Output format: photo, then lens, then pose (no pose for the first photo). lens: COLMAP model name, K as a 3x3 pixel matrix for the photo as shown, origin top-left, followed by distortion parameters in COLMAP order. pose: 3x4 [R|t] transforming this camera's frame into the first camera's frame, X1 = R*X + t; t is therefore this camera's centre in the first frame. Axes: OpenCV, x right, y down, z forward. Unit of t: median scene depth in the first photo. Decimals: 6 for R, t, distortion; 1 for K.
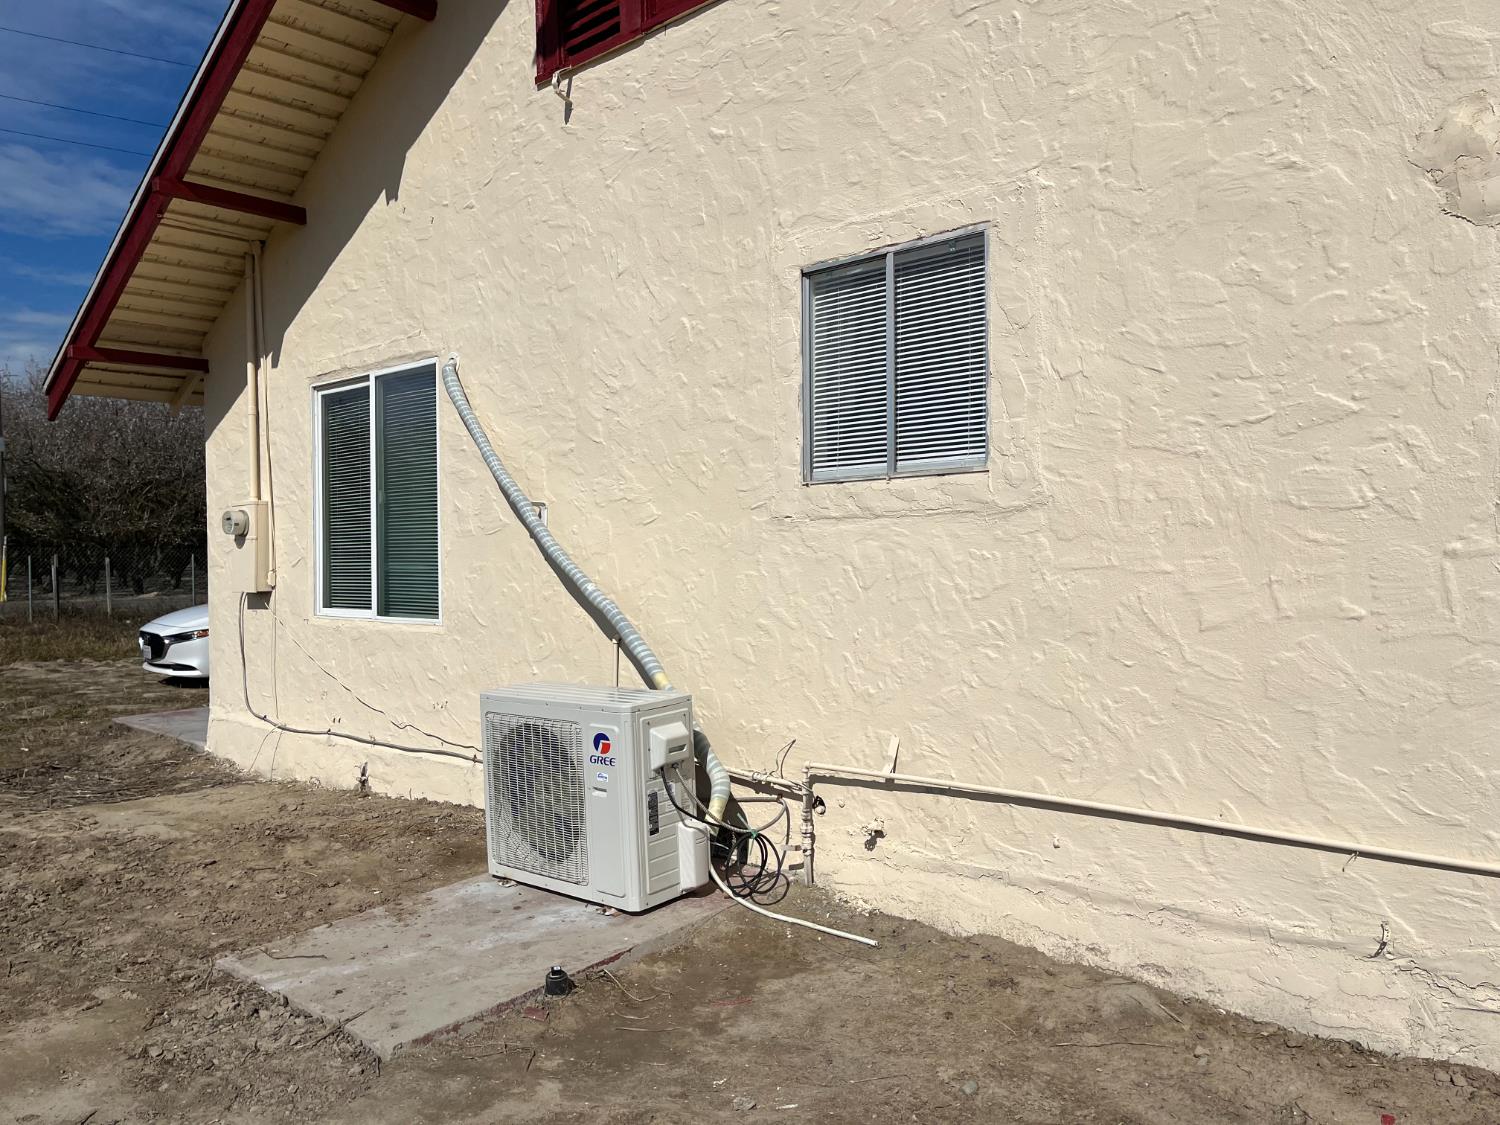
lens RADIAL K [[1144.8, 0, 746.9], [0, 1144.8, 564.5], [0, 0, 1]] dist [0.056652, -0.084096]
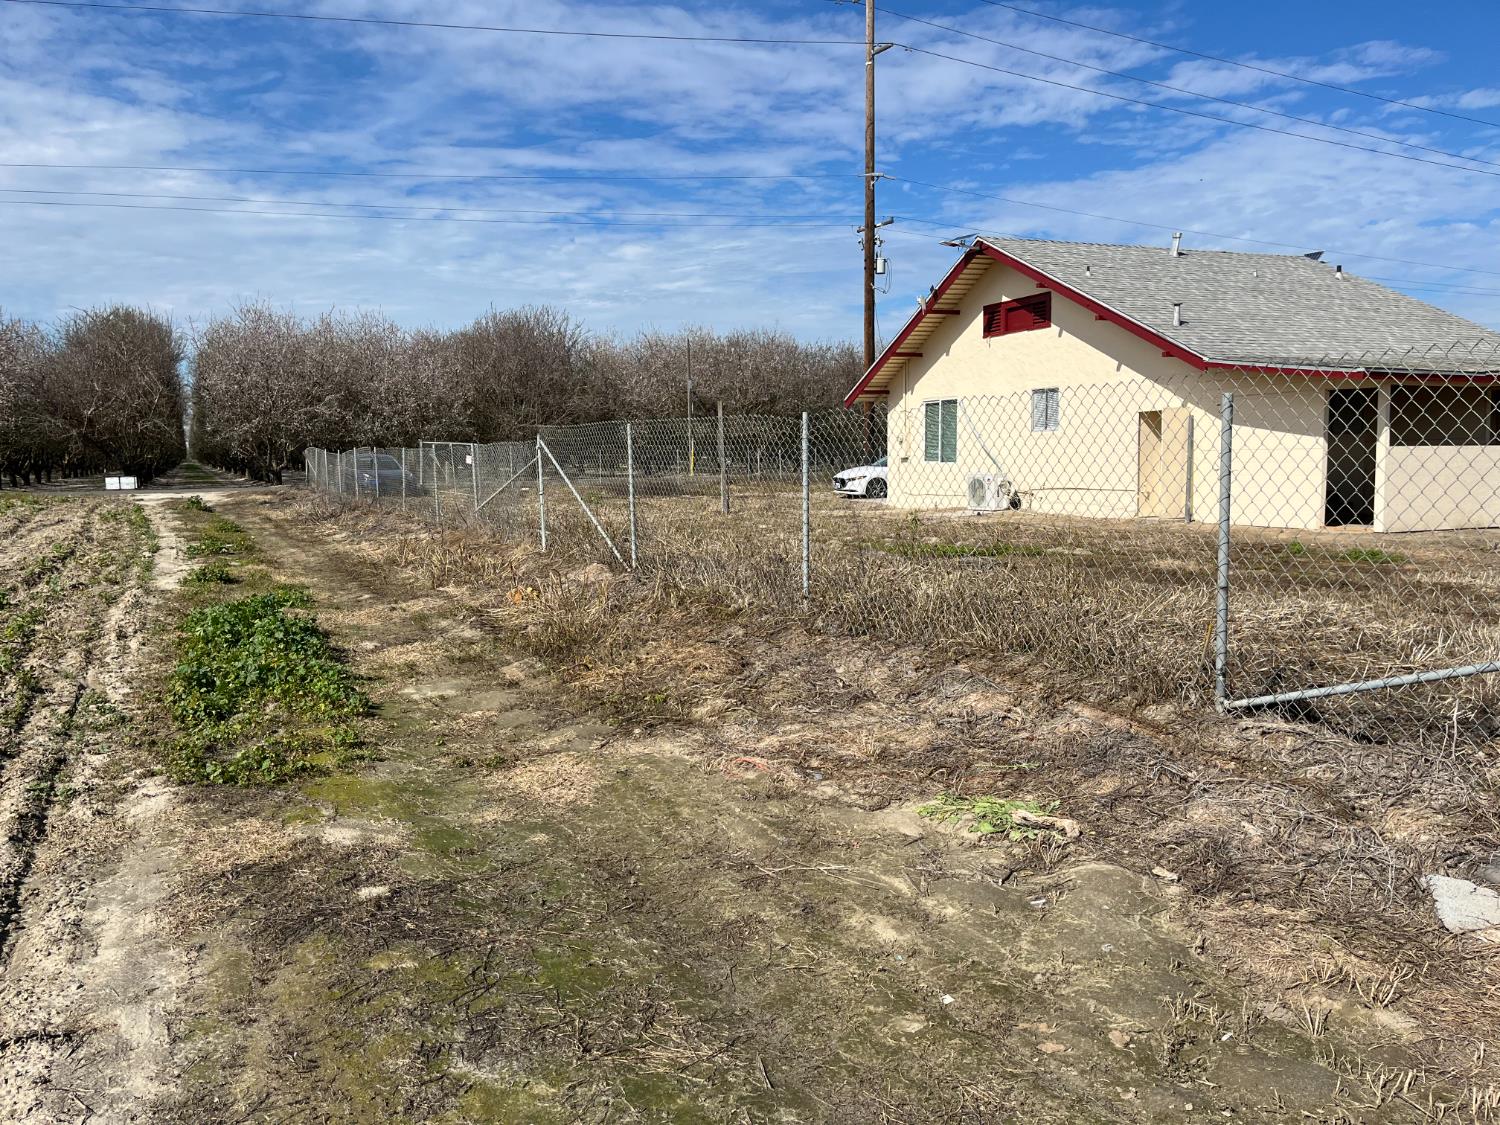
lens RADIAL K [[1144.8, 0, 745.9], [0, 1144.8, 563.3], [0, 0, 1]] dist [0.056652, -0.084096]
pose [[0.914917, 0.032111, -0.402363, 0.605114], [0.006758, 0.995472, 0.094812, 0.010804], [0.403586, -0.089464, 0.910557, -2.643681]]
